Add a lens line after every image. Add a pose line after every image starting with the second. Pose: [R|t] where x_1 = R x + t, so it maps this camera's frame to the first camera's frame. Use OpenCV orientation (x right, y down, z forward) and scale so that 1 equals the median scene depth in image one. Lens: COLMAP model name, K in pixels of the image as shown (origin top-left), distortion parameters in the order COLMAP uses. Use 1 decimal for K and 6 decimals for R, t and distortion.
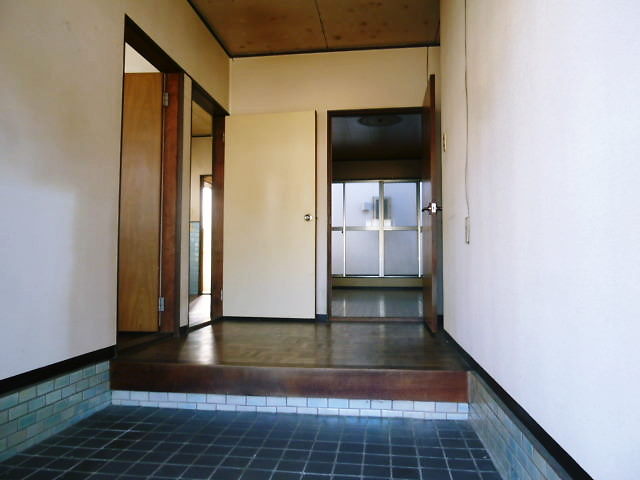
lens RADIAL K [[484.1, 0, 320.0], [0, 484.1, 240.0], [0, 0, 1]] dist [-0.031249, 0.012273]
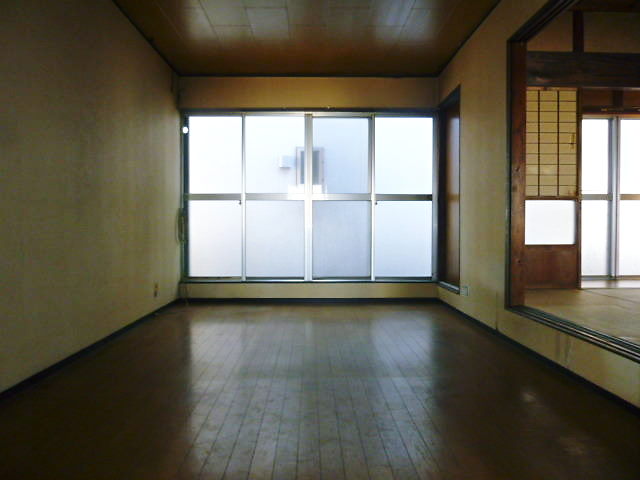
lens RADIAL K [[484.1, 0, 320.0], [0, 484.1, 240.0], [0, 0, 1]] dist [-0.031249, 0.012273]
pose [[0.988934, -0.003116, 0.148322, 0.047028], [-0.006528, 0.997897, 0.064490, -0.008481], [-0.148211, -0.064745, 0.986834, 0.364915]]
